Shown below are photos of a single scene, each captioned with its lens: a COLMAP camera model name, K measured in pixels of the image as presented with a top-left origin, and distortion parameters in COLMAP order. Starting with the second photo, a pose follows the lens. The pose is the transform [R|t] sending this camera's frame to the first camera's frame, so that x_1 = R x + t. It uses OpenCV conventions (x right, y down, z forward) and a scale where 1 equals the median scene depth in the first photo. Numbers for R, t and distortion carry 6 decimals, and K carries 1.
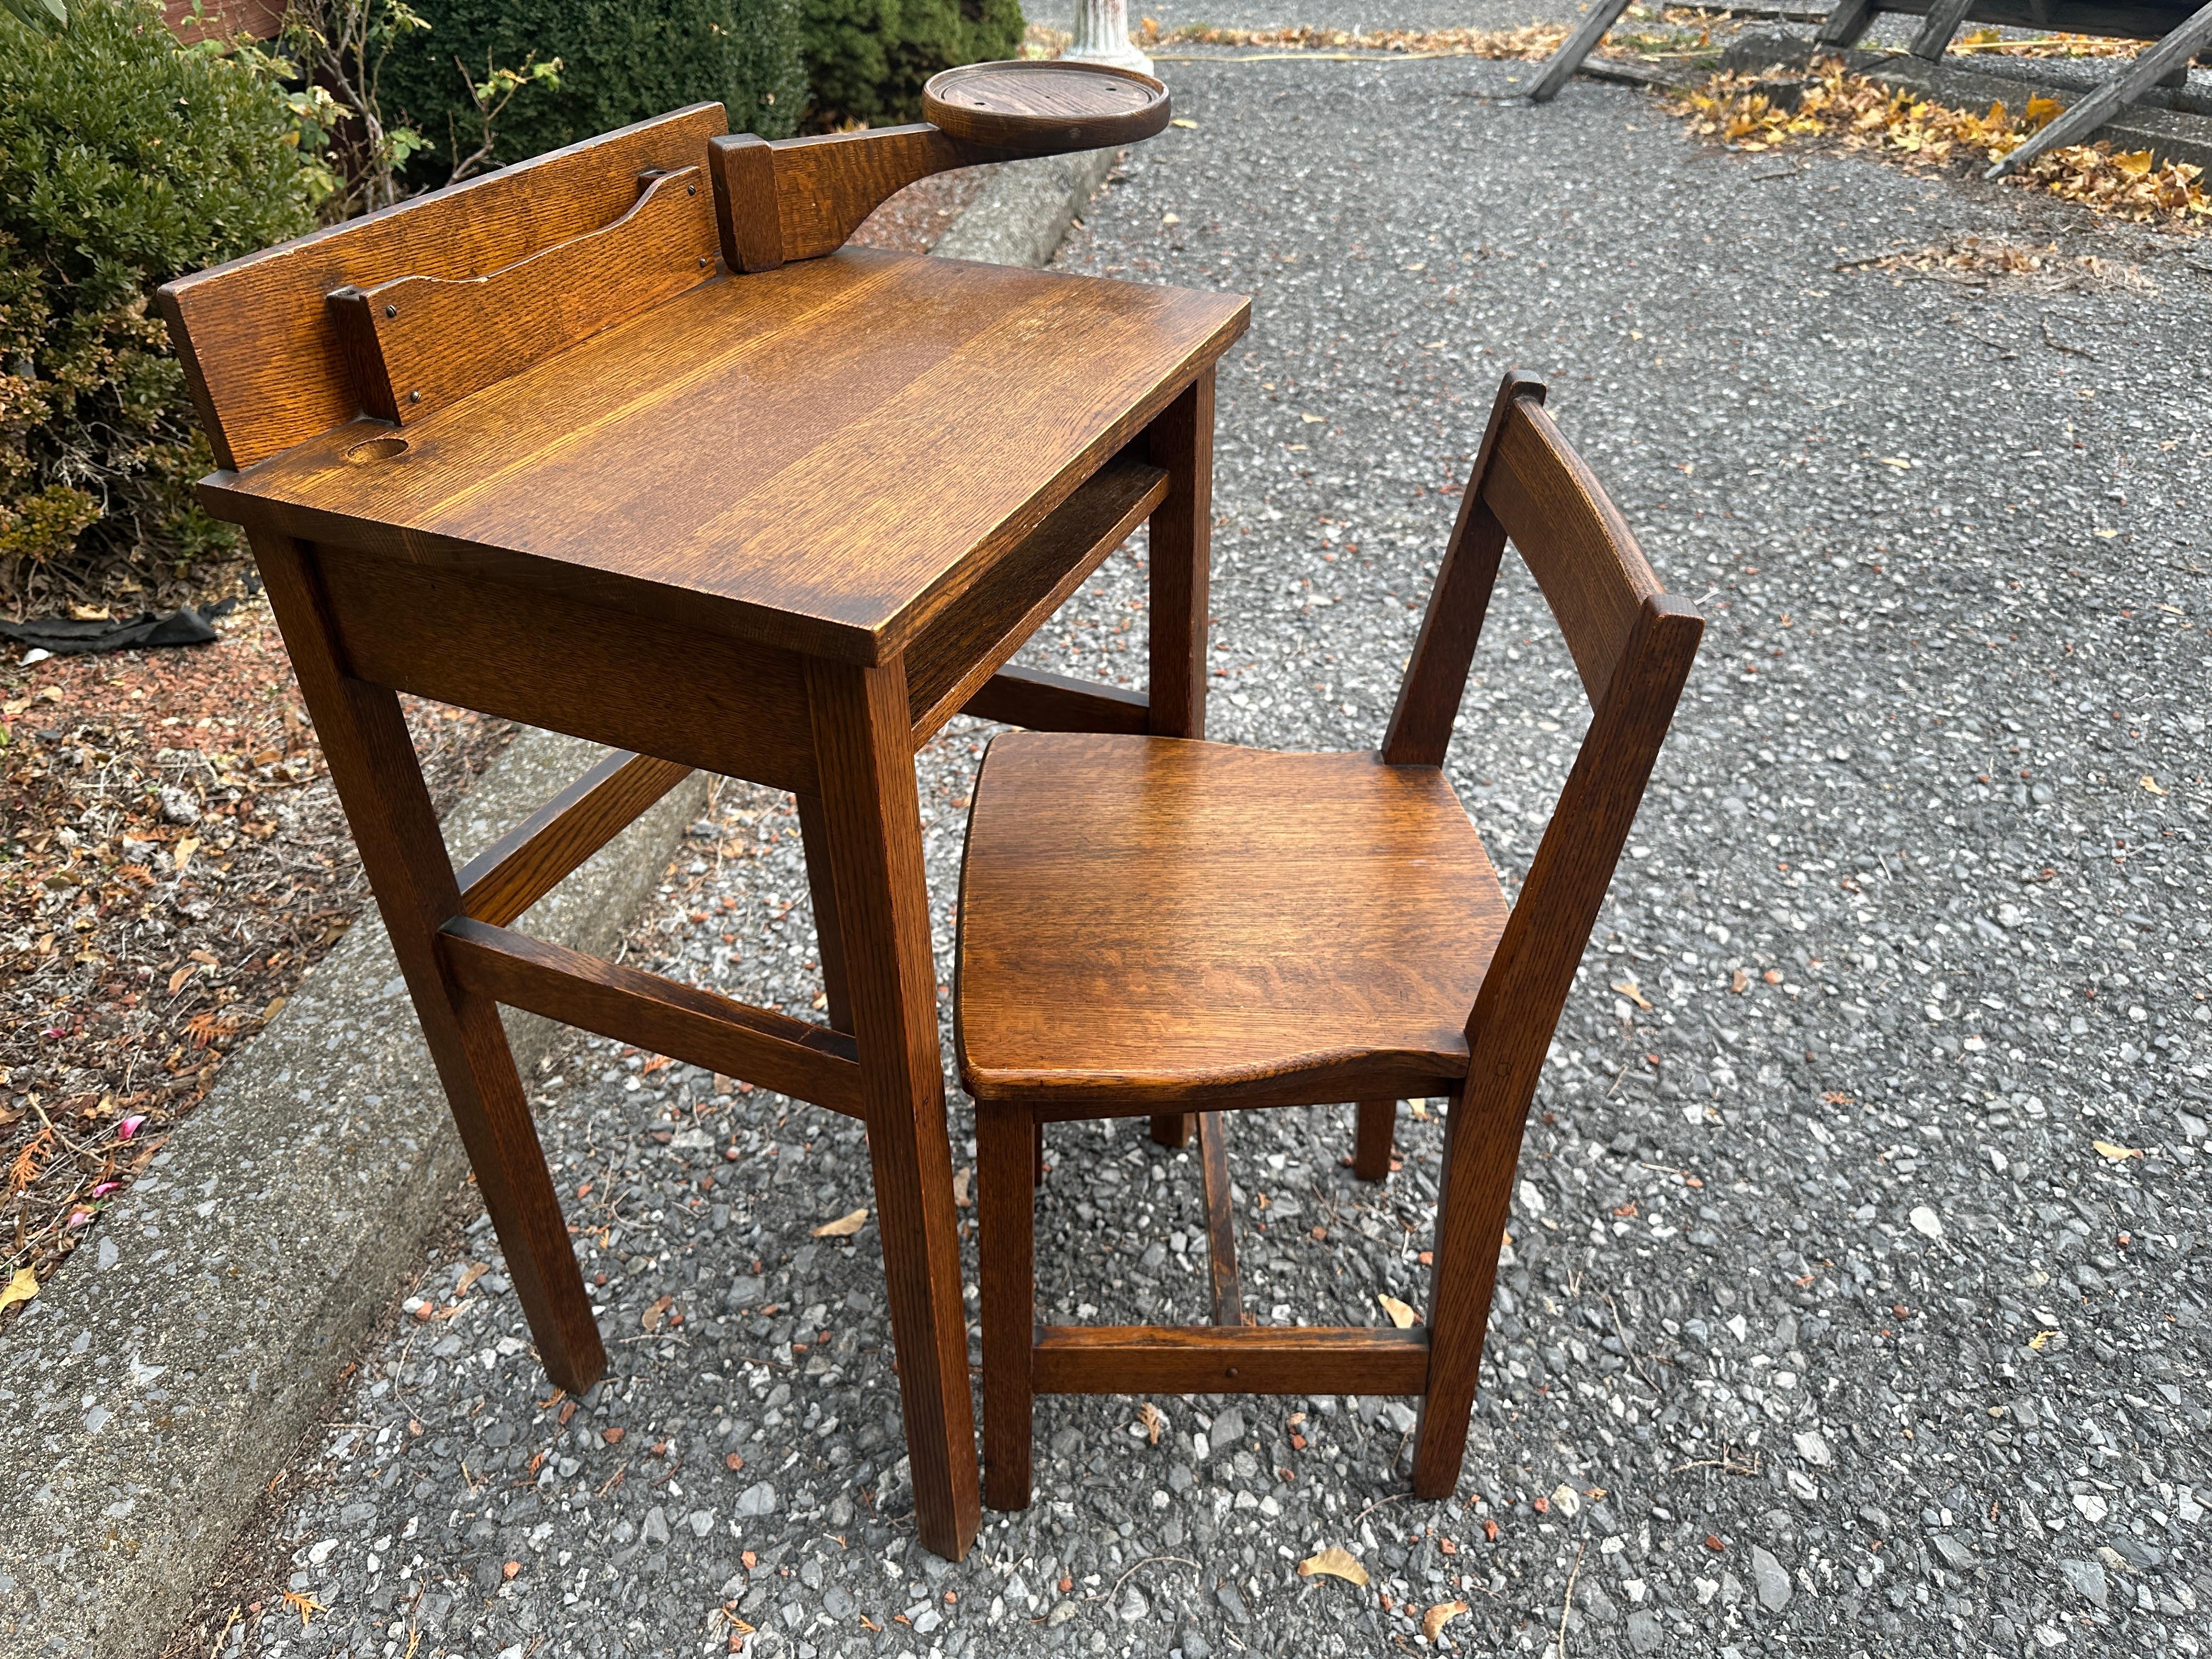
lens RADIAL K [[1589.1, 0, 1118.6], [0, 1589.1, 830.5], [0, 0, 1]] dist [0.006163, -0.019500]
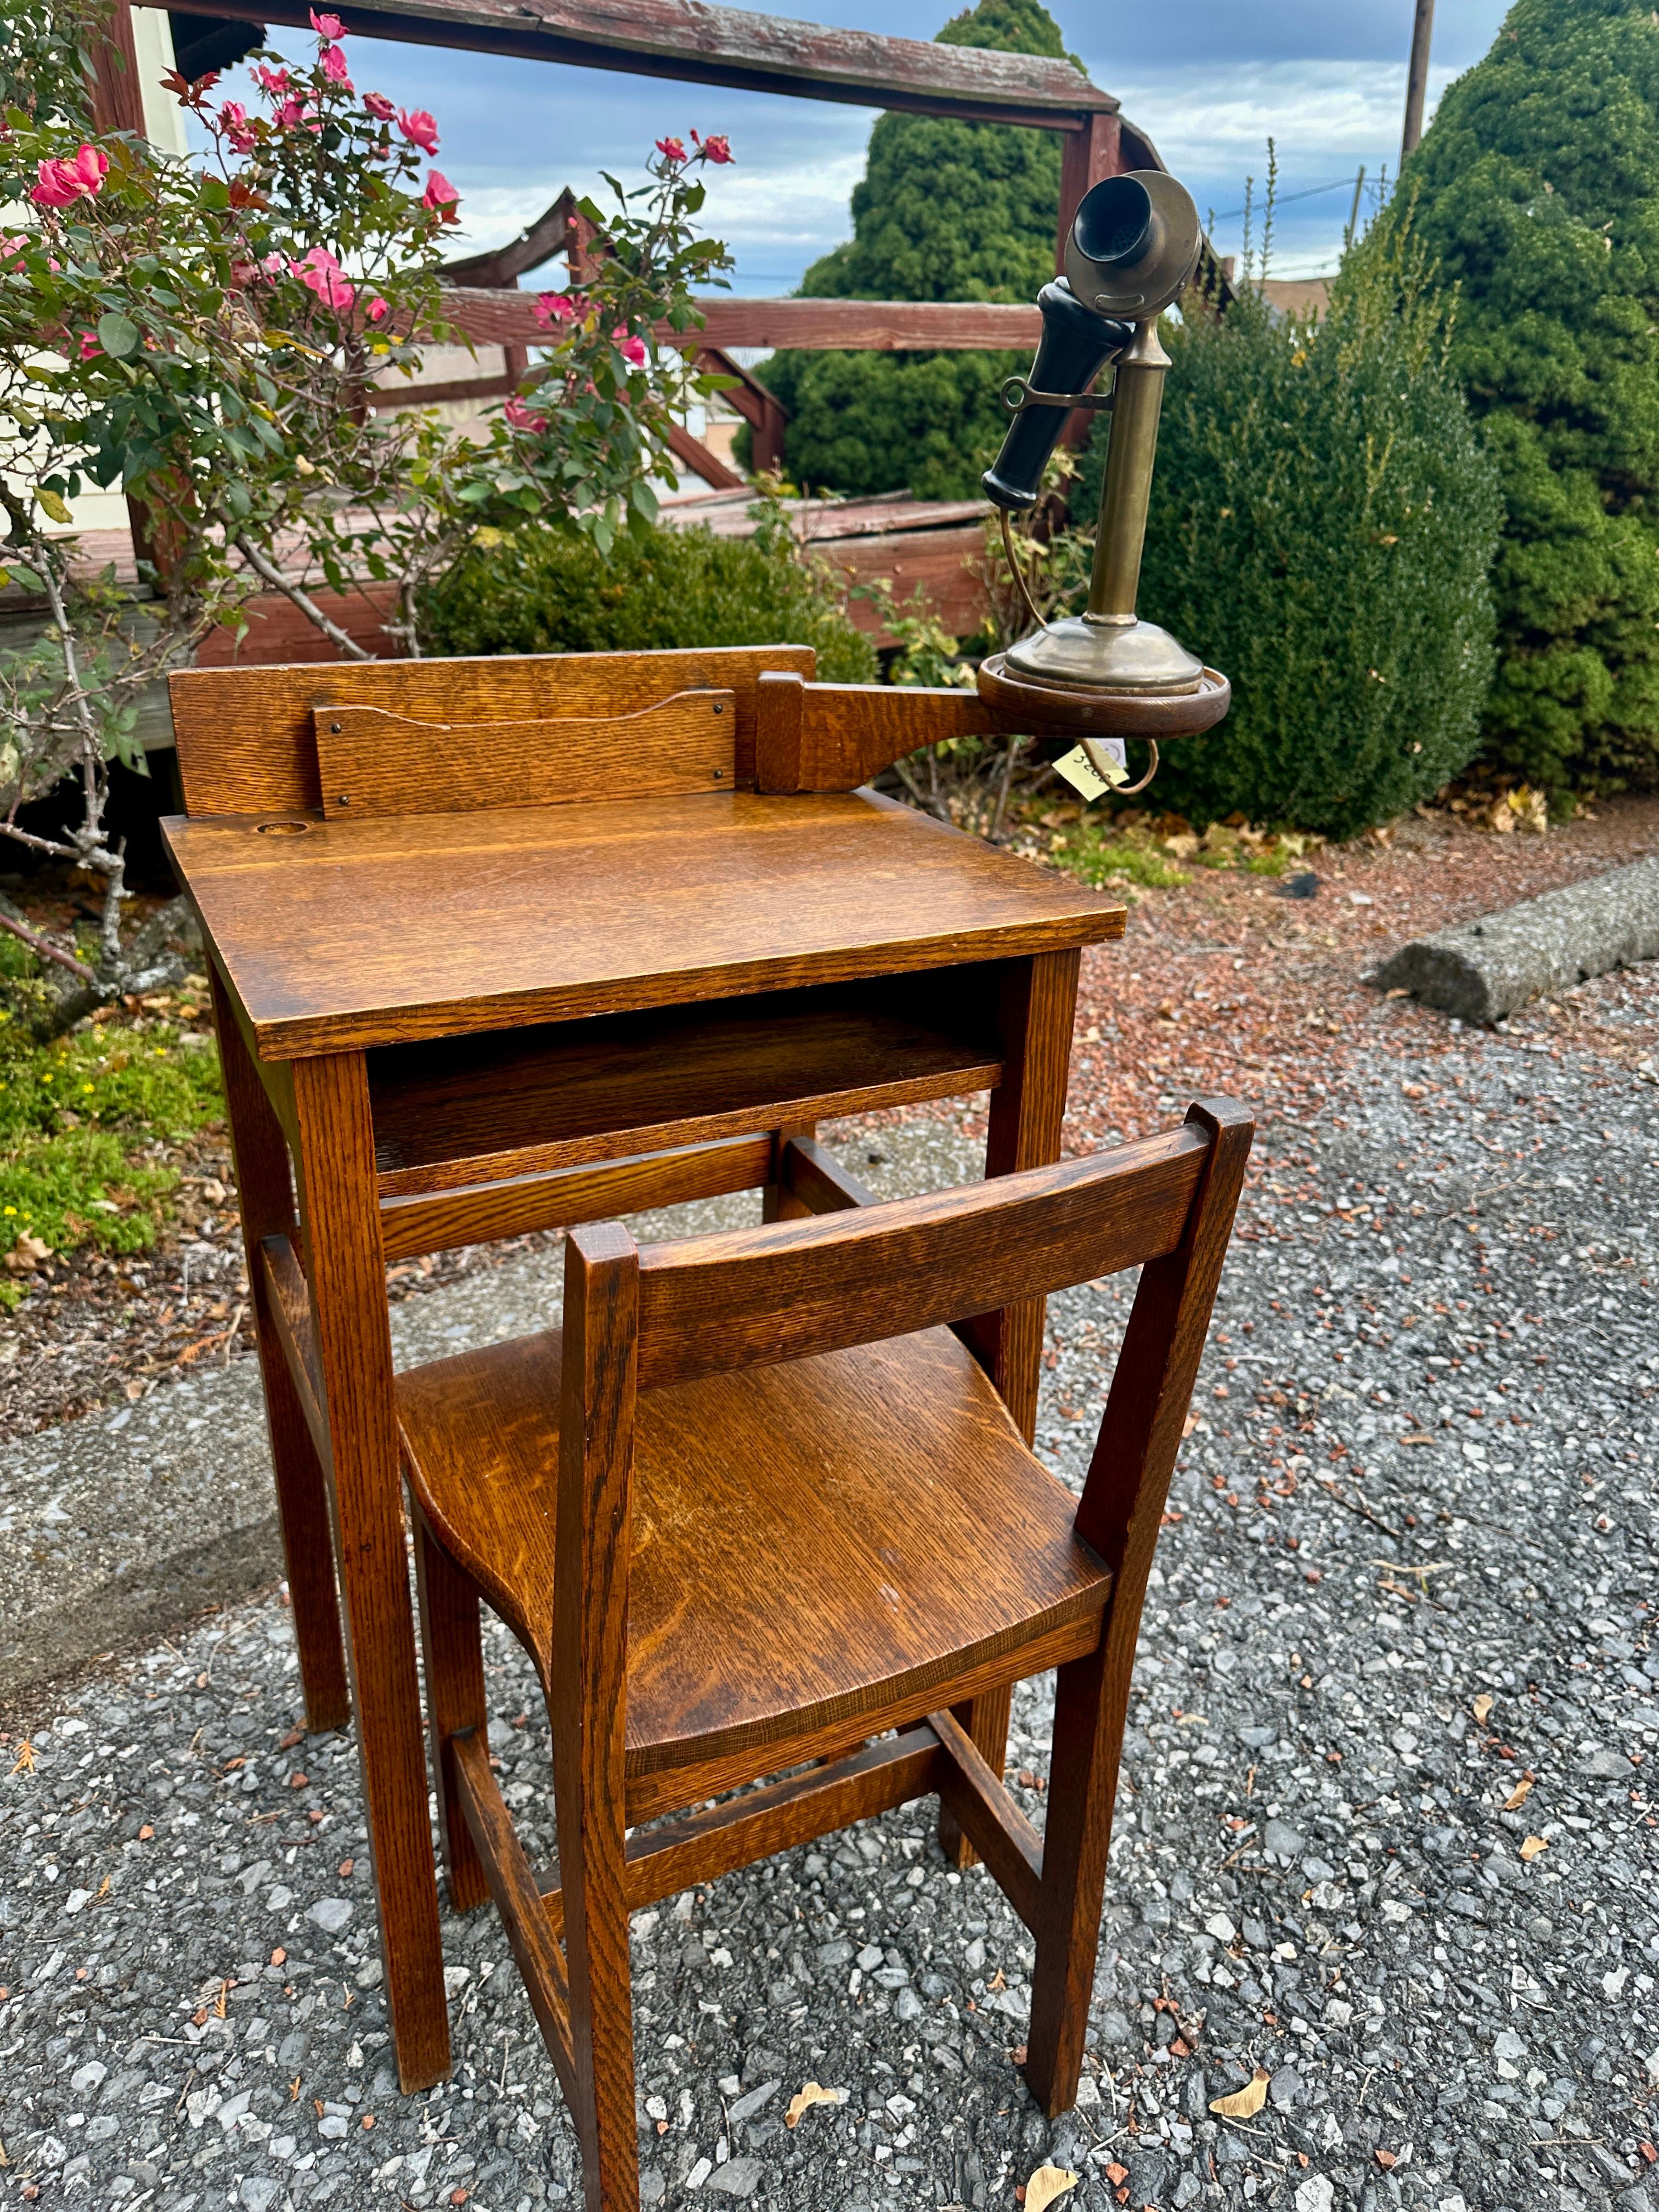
lens RADIAL K [[1589.1, 0, 808.6], [0, 1589.1, 1102.4], [0, 0, 1]] dist [0.006163, -0.019500]
pose [[0.760401, 0.290690, -0.580767, 0.431742], [-0.405907, 0.910783, -0.075585, -0.086073], [0.506981, 0.293212, 0.810553, 0.201516]]
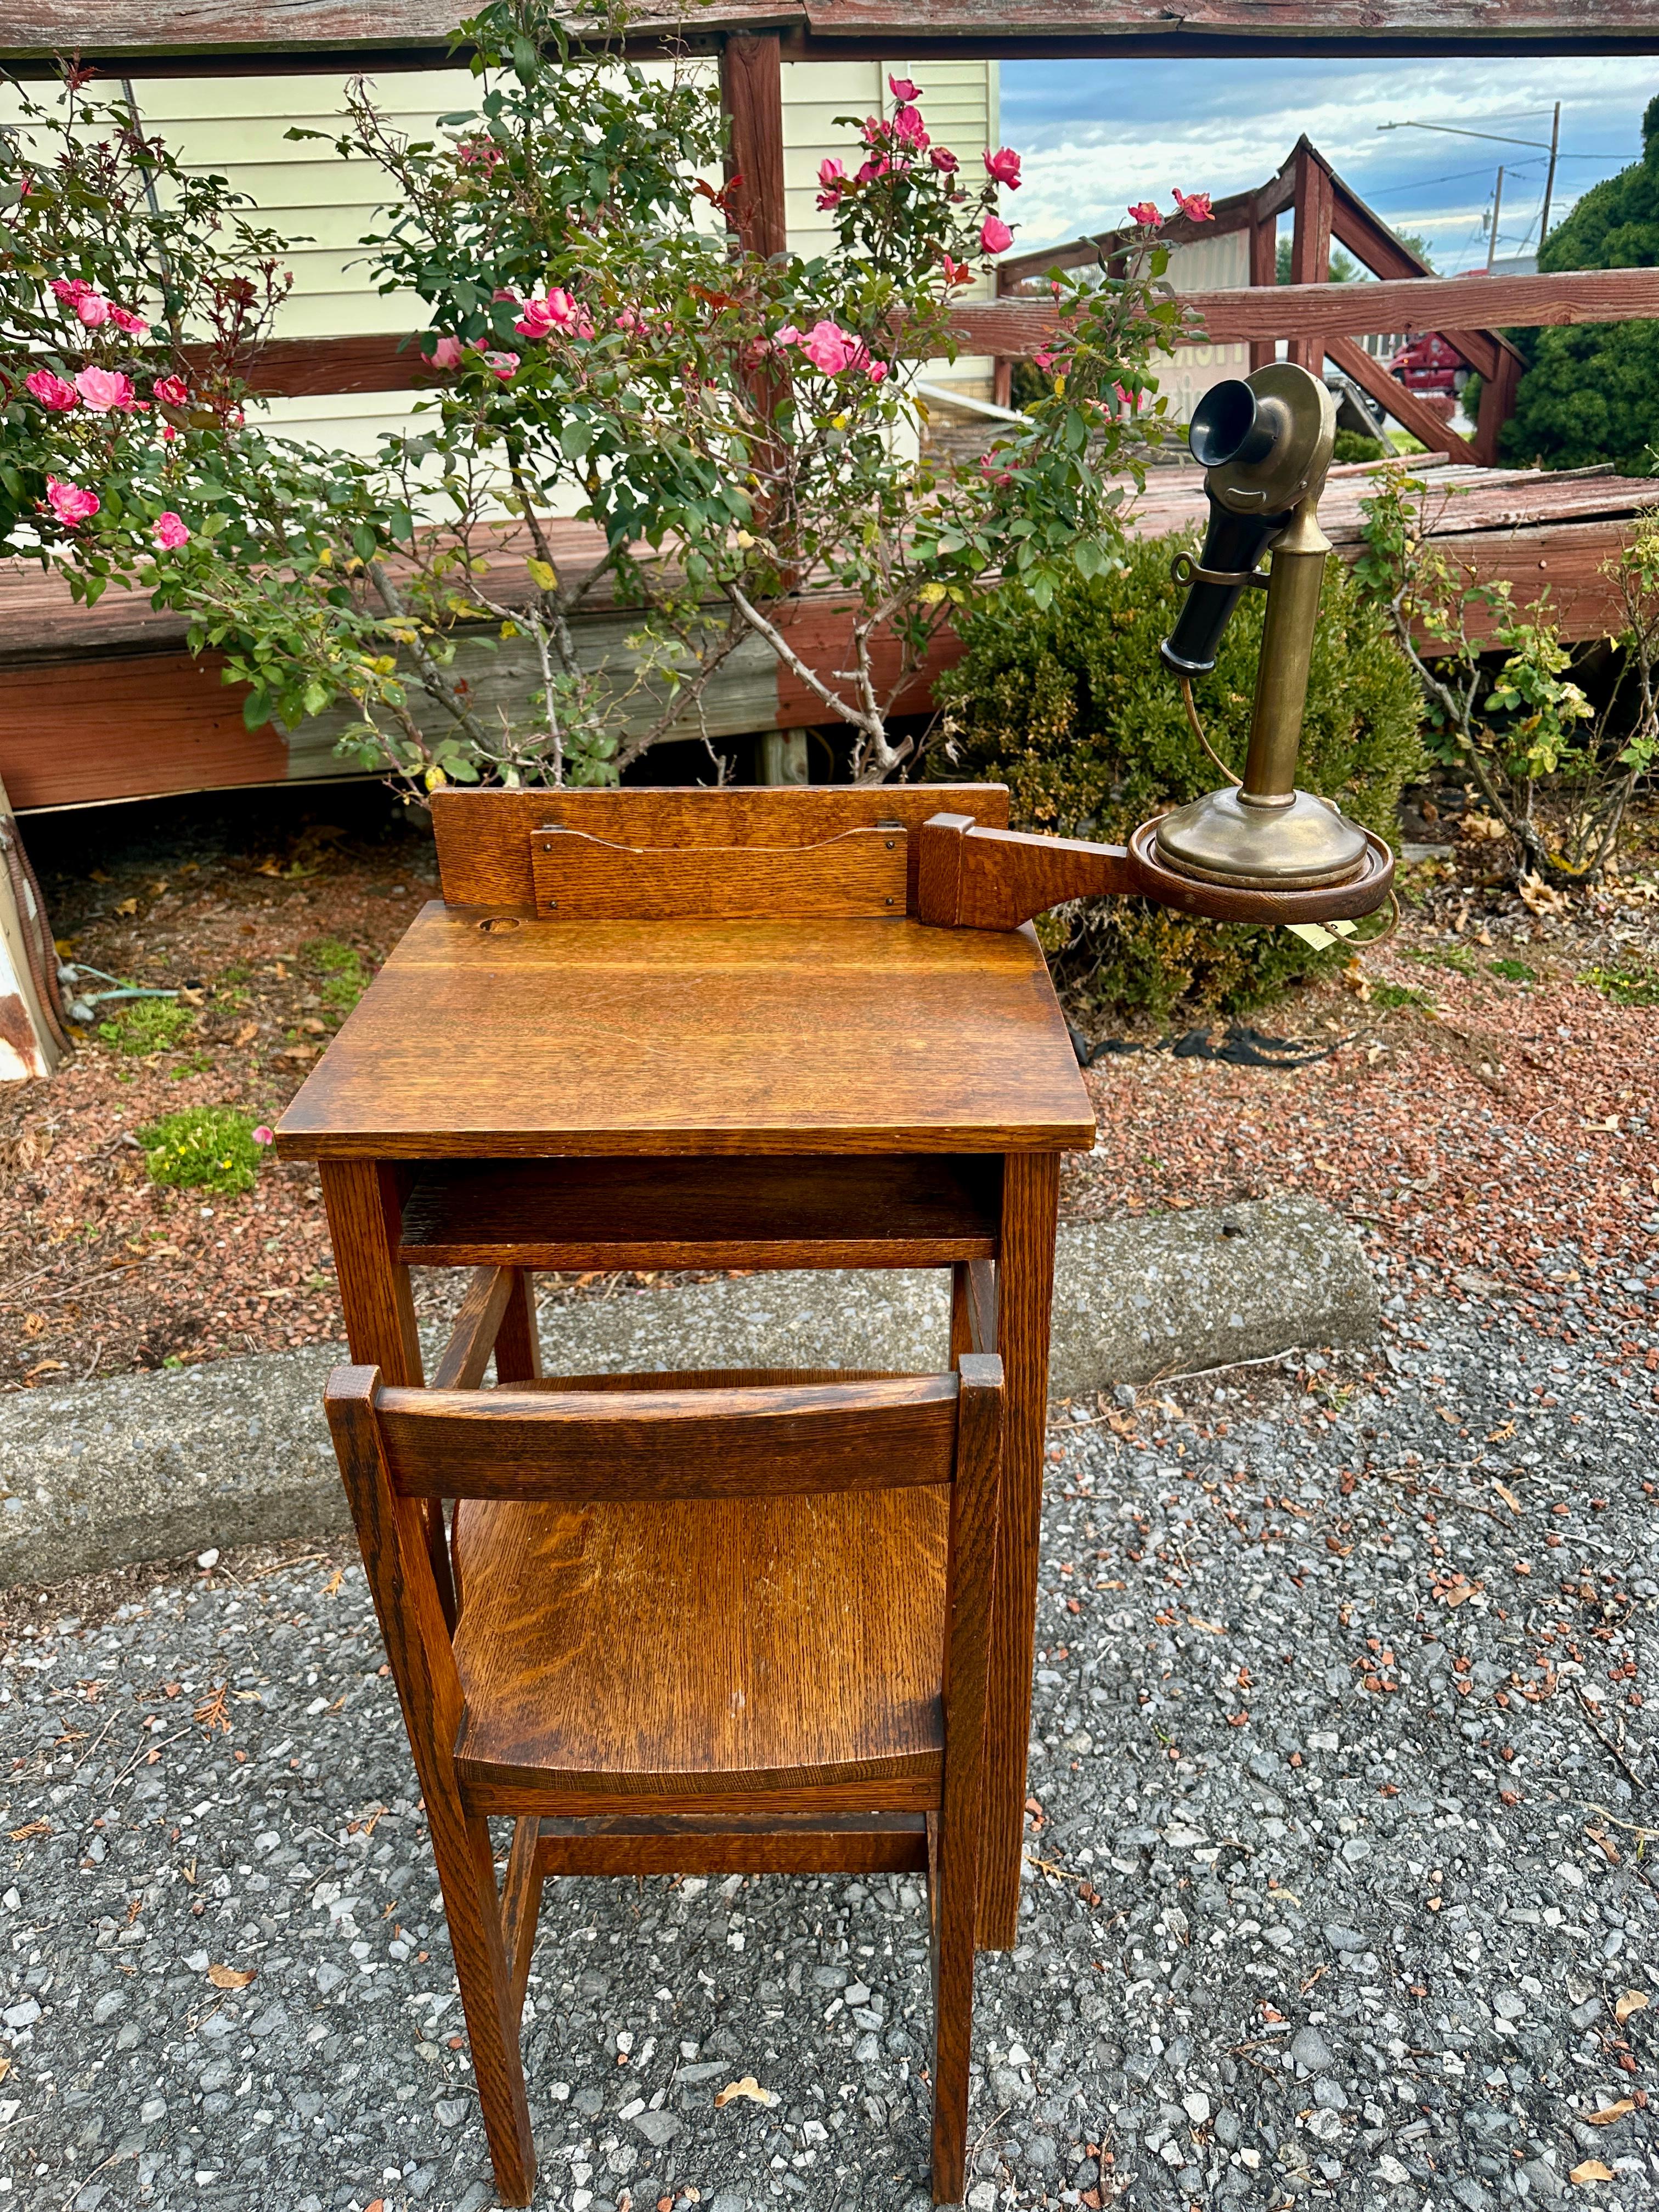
lens RADIAL K [[1589.1, 0, 820.0], [0, 1589.1, 1083.9], [0, 0, 1]] dist [0.006163, -0.019500]
pose [[0.391764, 0.415184, -0.821062, 0.659360], [-0.530296, 0.831150, 0.167258, -0.370925], [0.751869, 0.369881, 0.545786, 0.339476]]
